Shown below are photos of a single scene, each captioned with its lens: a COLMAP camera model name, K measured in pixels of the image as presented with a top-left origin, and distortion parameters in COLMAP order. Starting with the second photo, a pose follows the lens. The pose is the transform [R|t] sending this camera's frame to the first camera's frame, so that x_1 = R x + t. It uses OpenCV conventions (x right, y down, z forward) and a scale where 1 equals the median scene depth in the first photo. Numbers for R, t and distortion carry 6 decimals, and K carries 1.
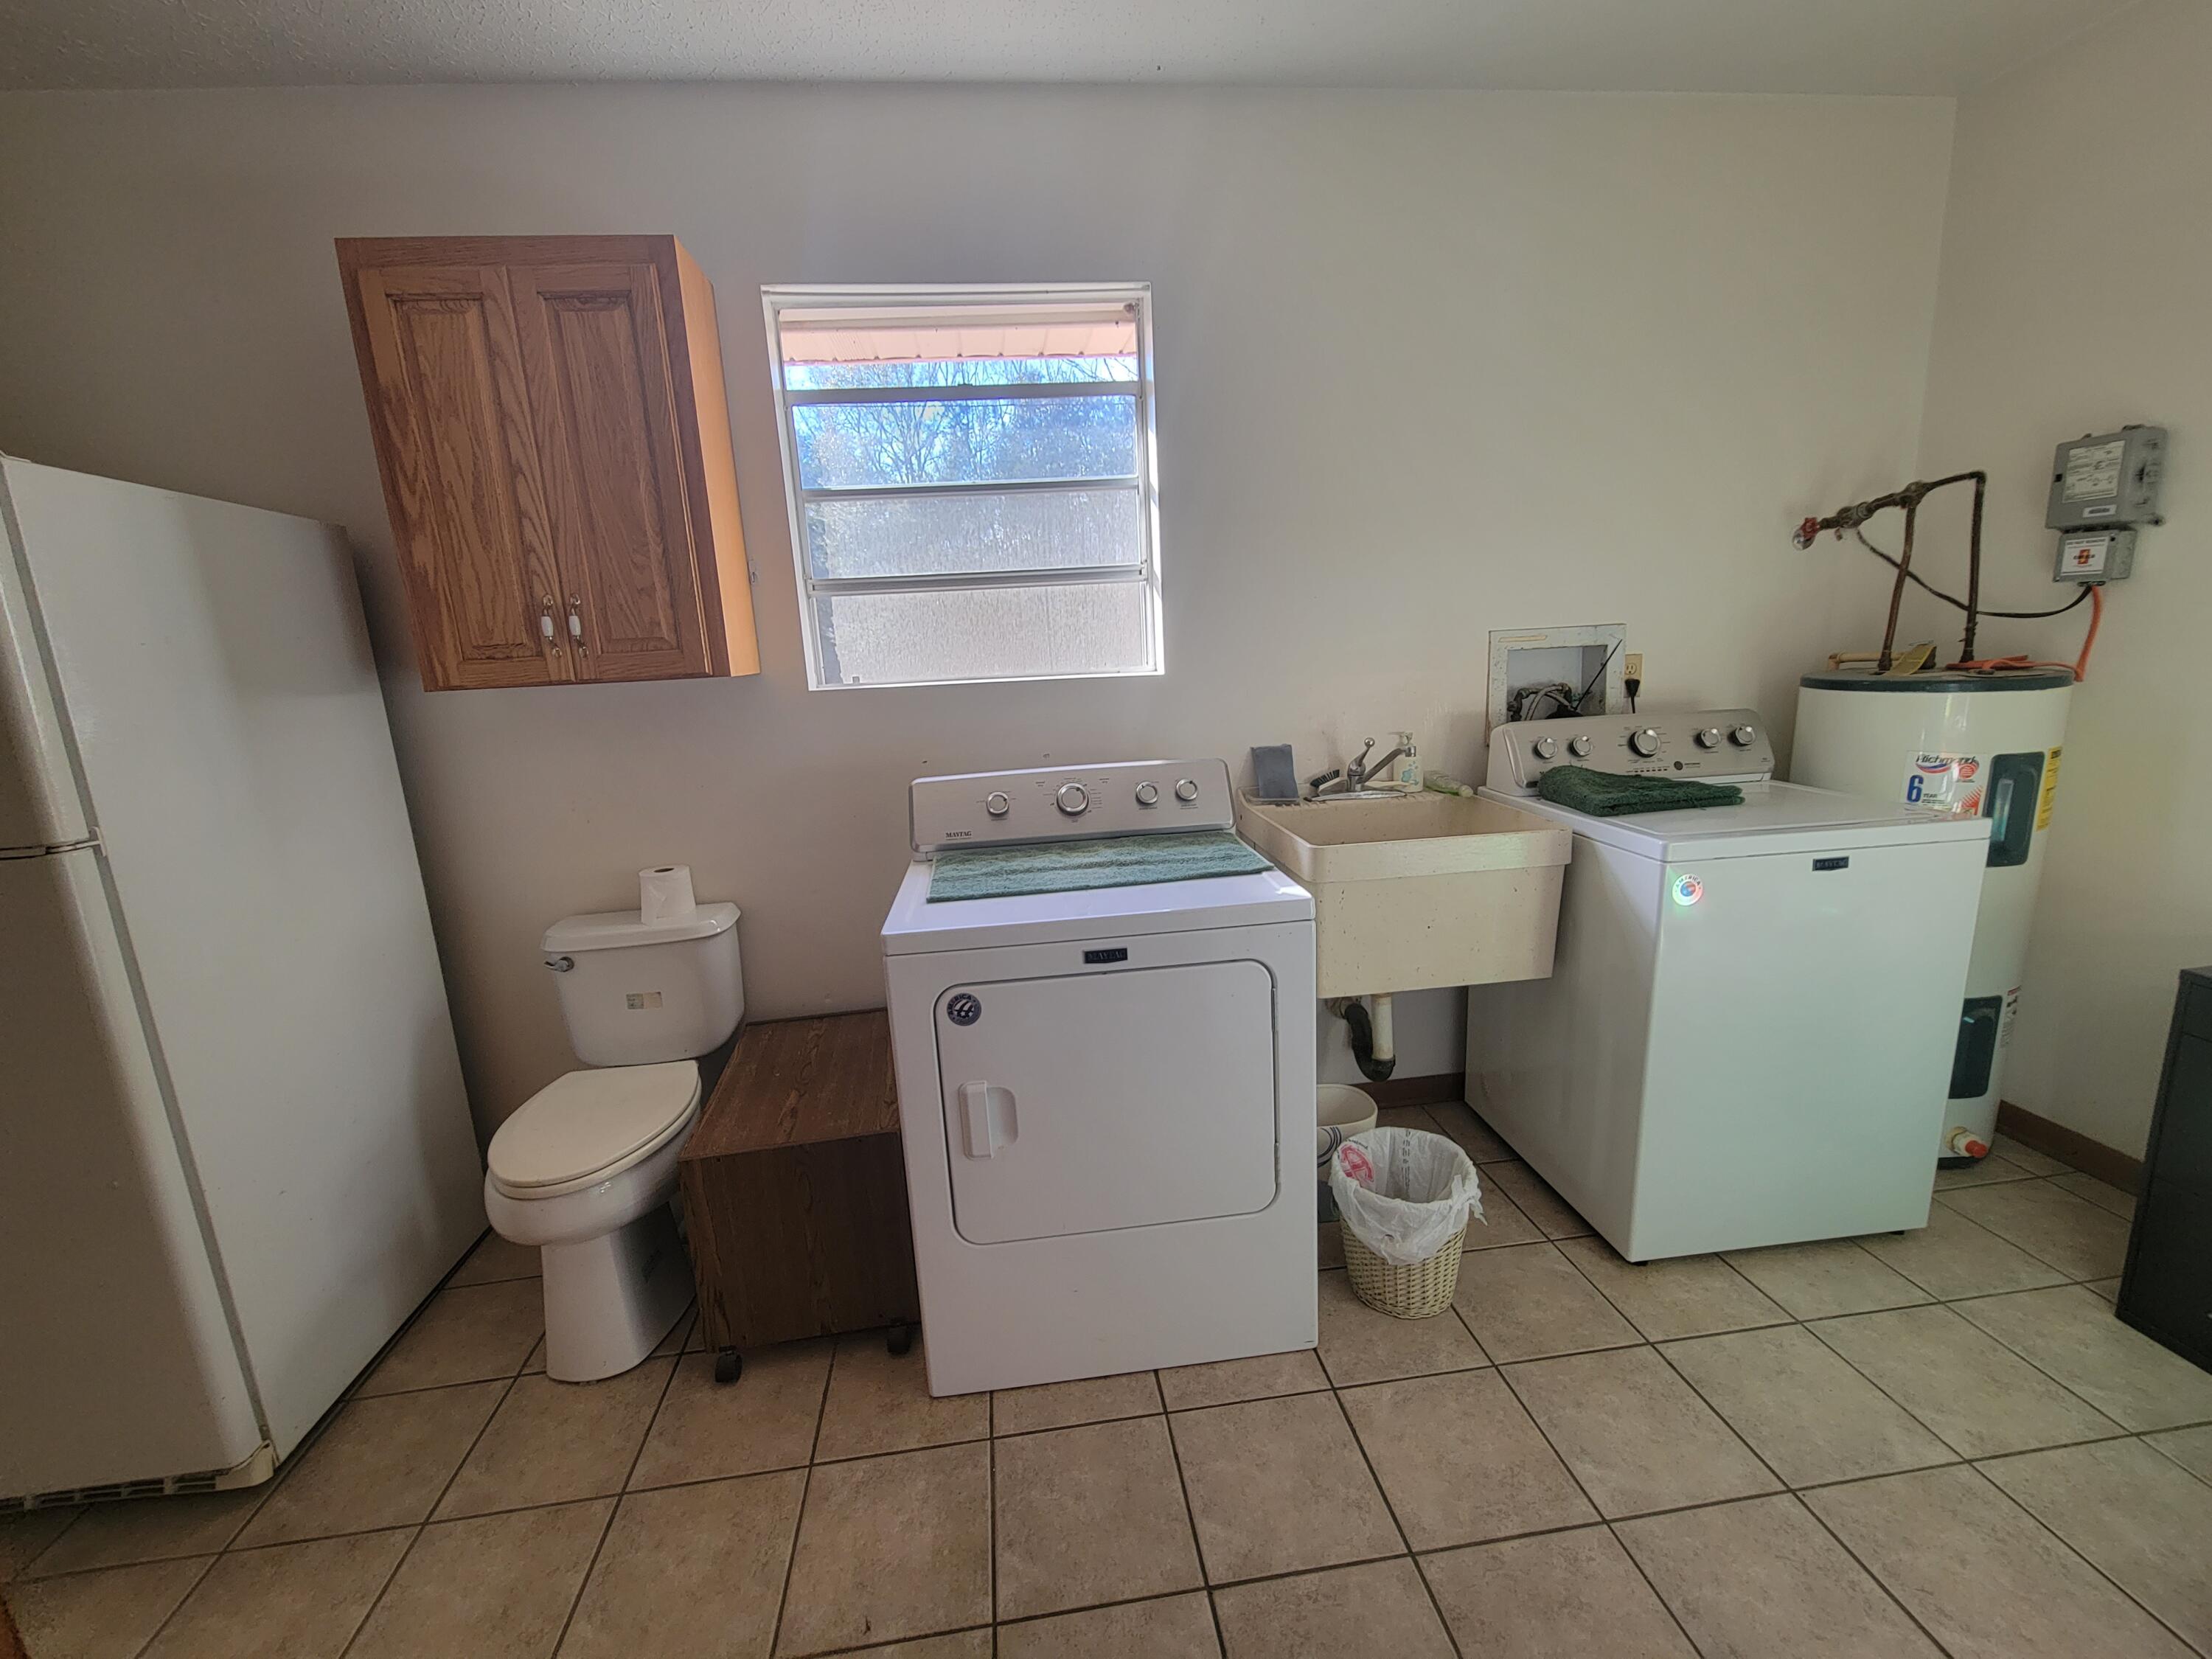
lens RADIAL K [[909.4, 0, 1091.9], [0, 909.4, 831.7], [0, 0, 1]] dist [-0.003219, -0.000913]
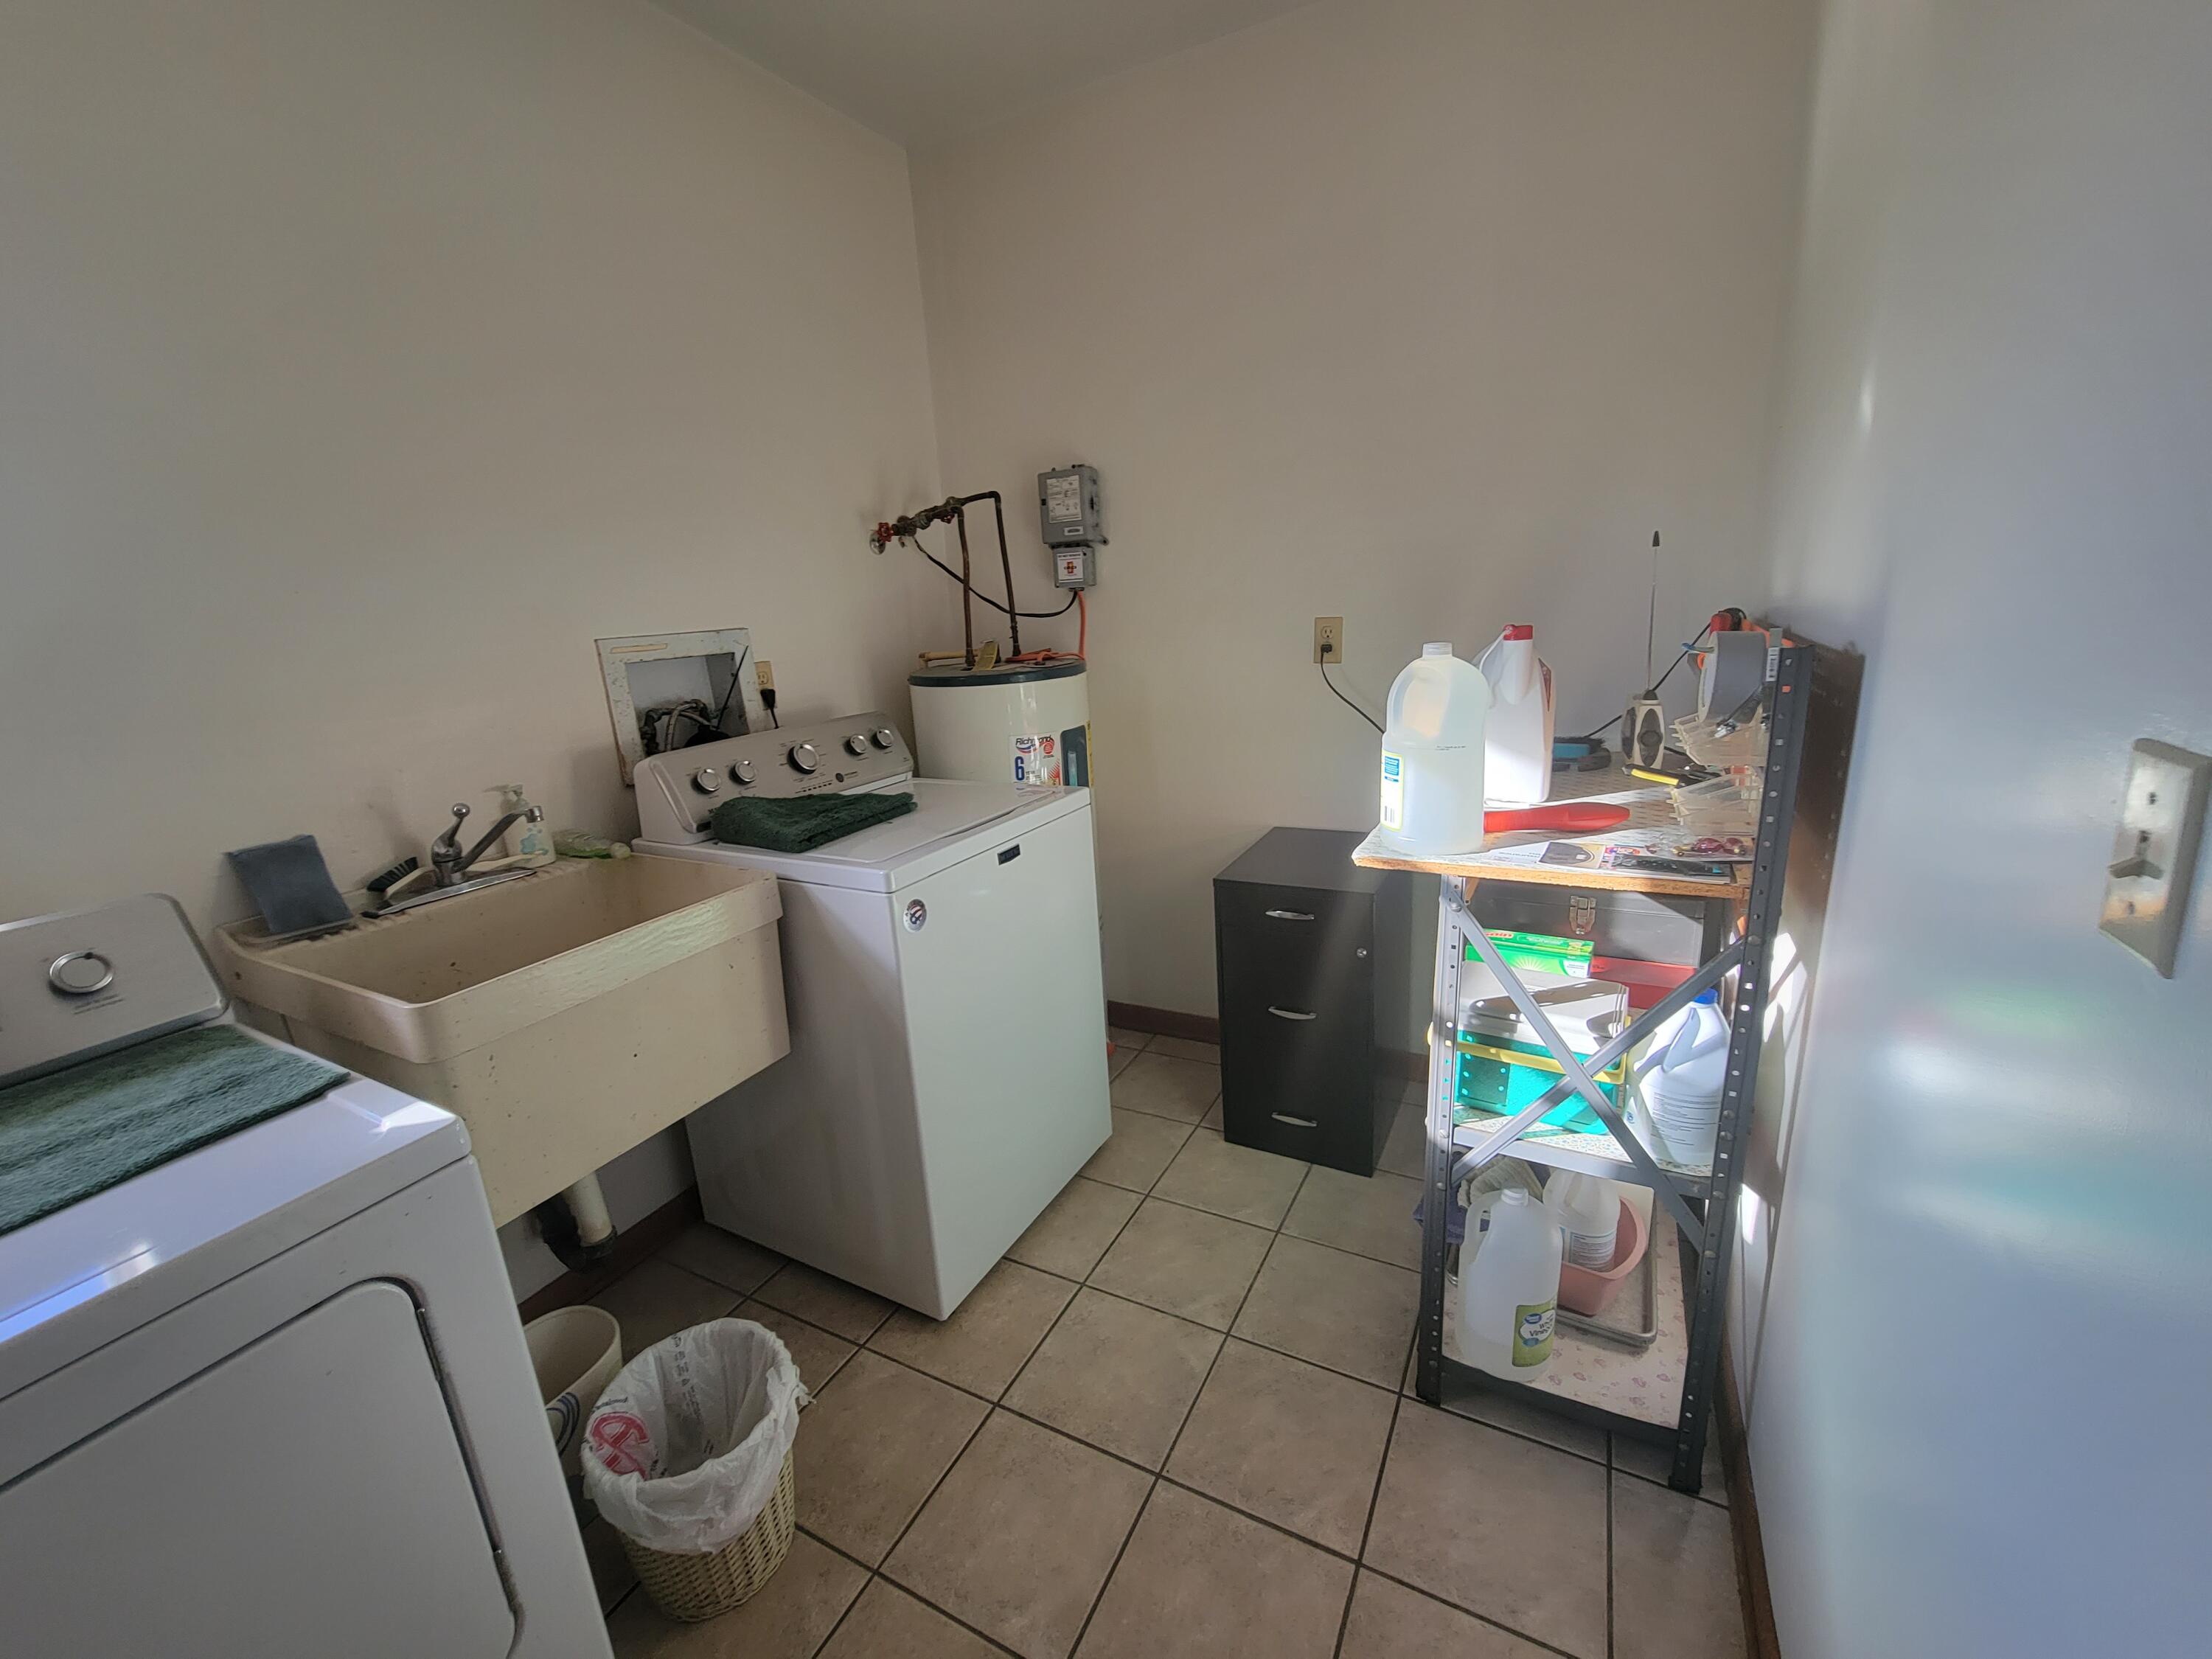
lens RADIAL K [[910.2, 0, 1089.9], [0, 910.2, 837.1], [0, 0, 1]] dist [0.001345, -0.000518]
pose [[0.579858, -0.195914, 0.790811, 0.044431], [0.201755, 0.974954, 0.093597, -0.052703], [-0.789341, 0.105277, 0.604861, 0.254236]]
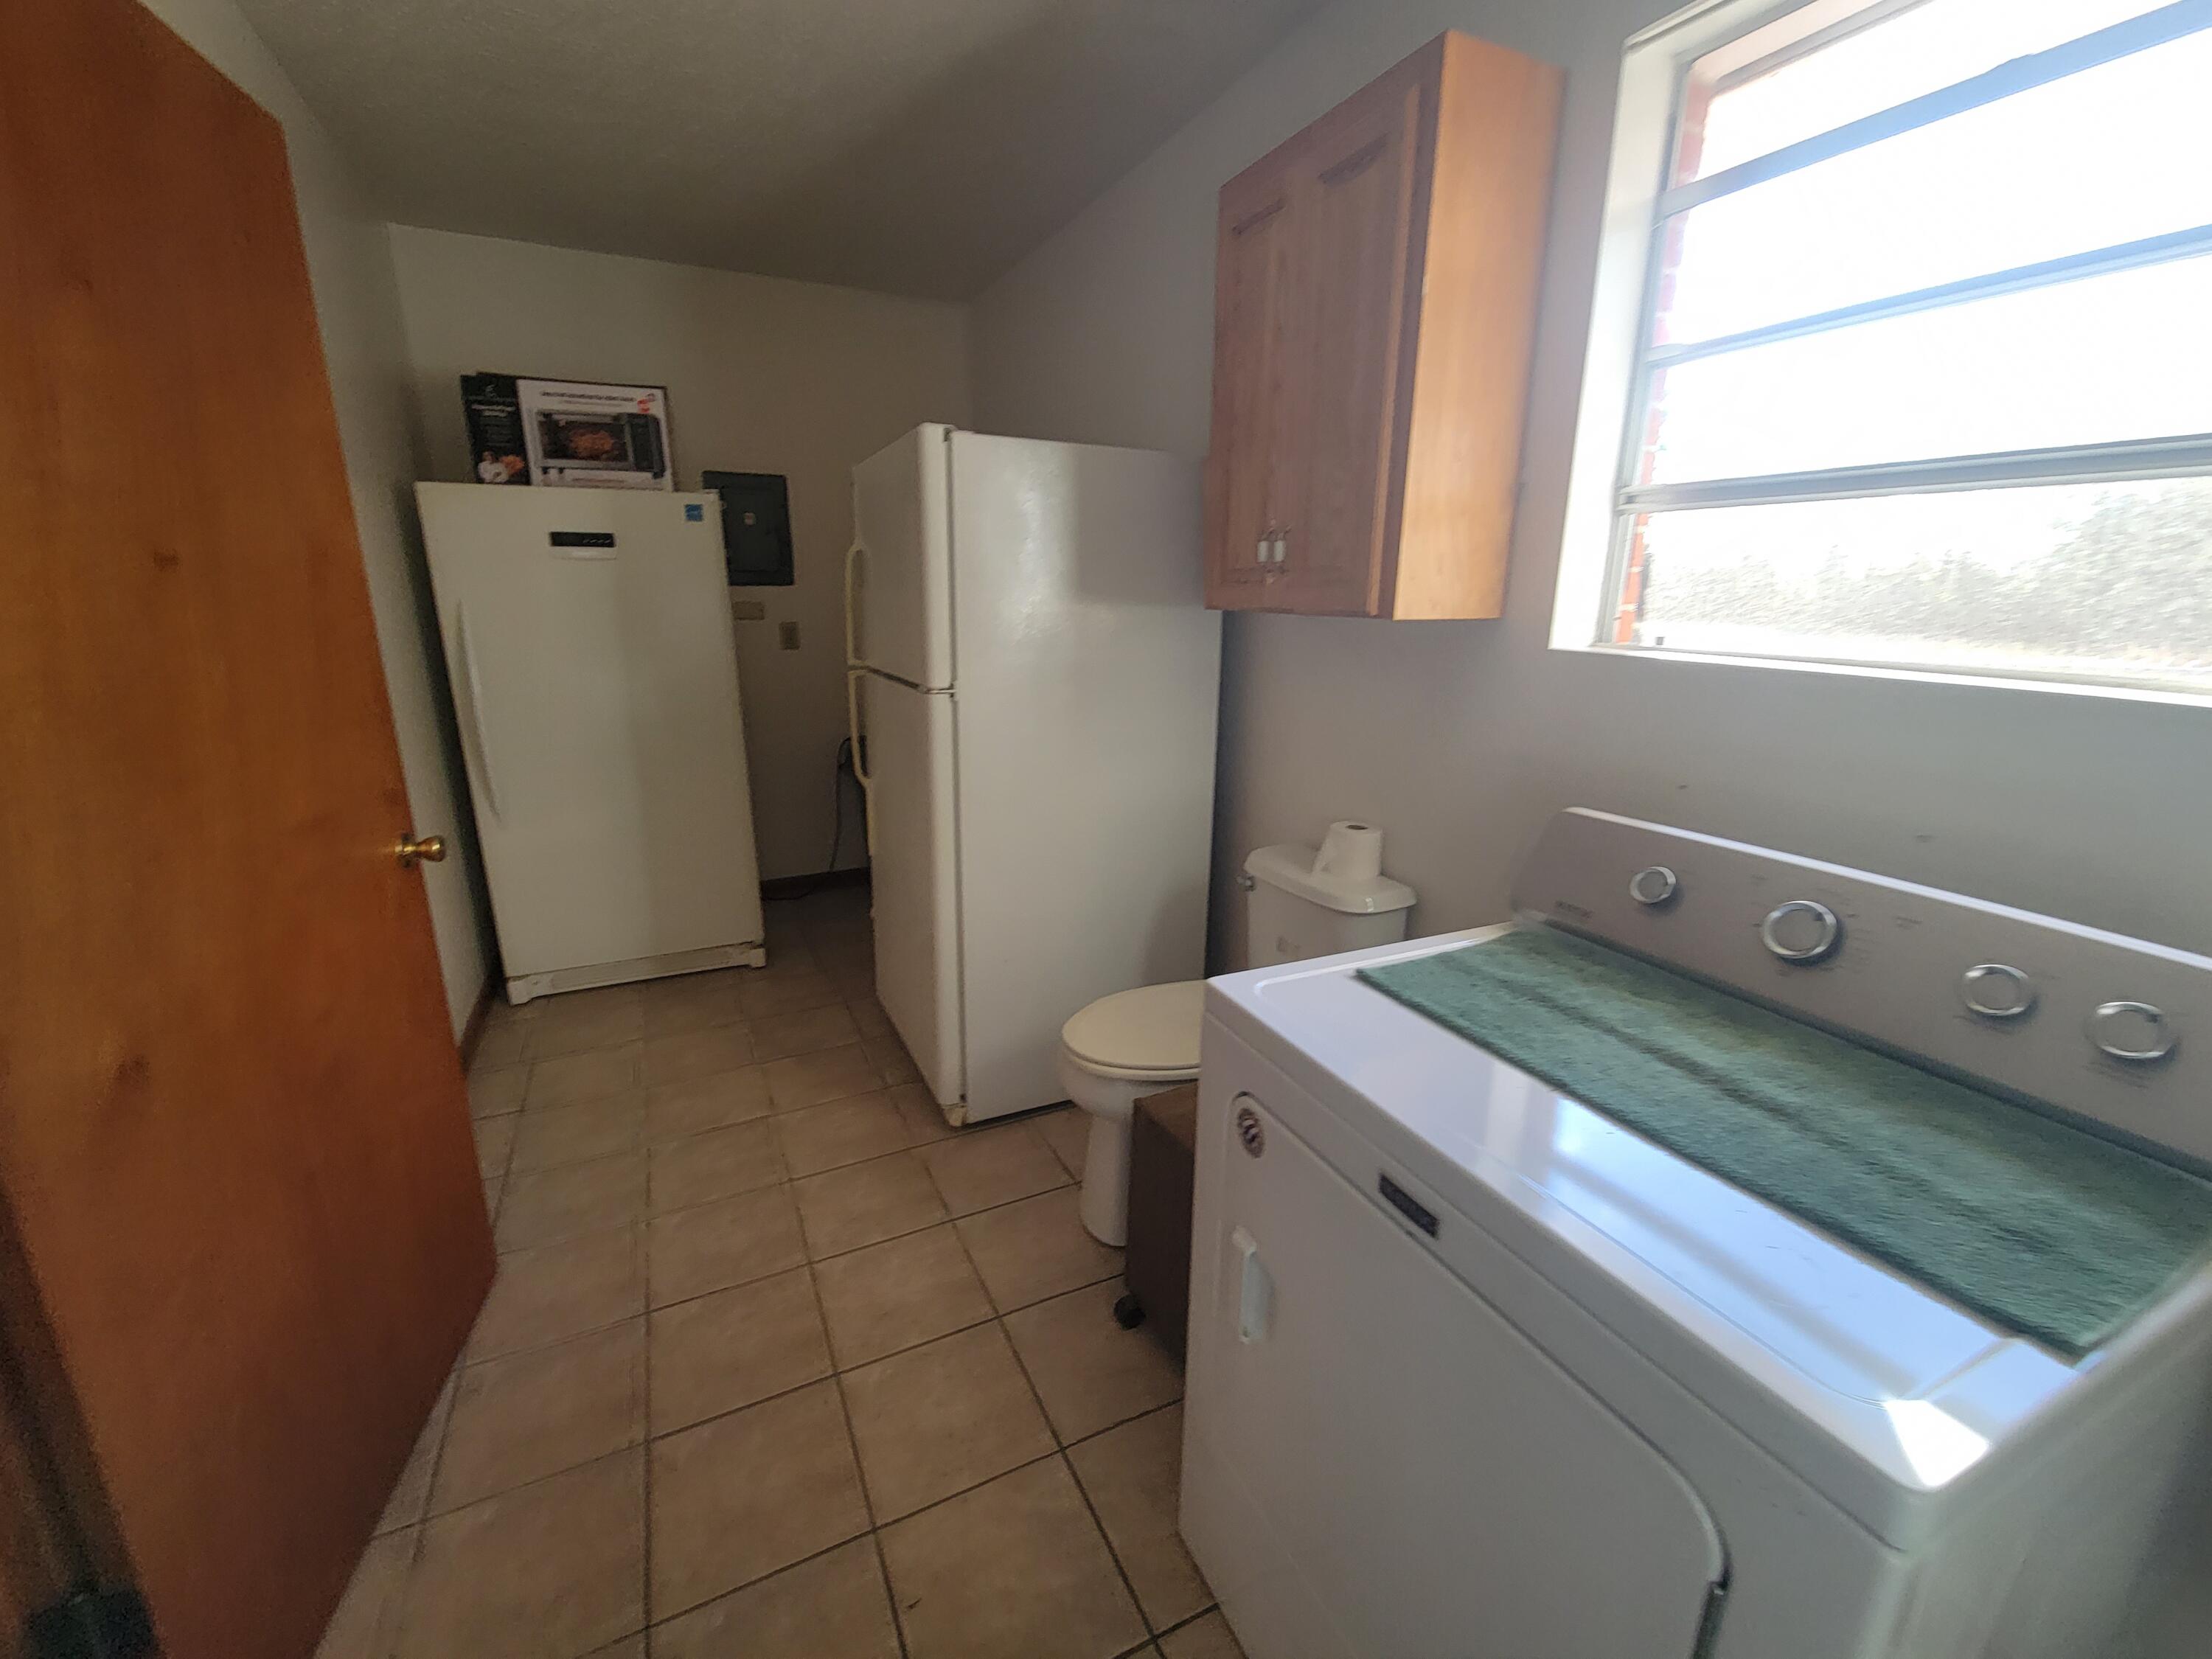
lens RADIAL K [[902.1, 0, 1095.2], [0, 902.1, 830.4], [0, 0, 1]] dist [-0.002565, -0.000947]
pose [[0.318437, 0.300215, -0.899149, 0.270112], [-0.216472, 0.946492, 0.239358, -0.117948], [0.922897, 0.118420, 0.366386, 0.448713]]
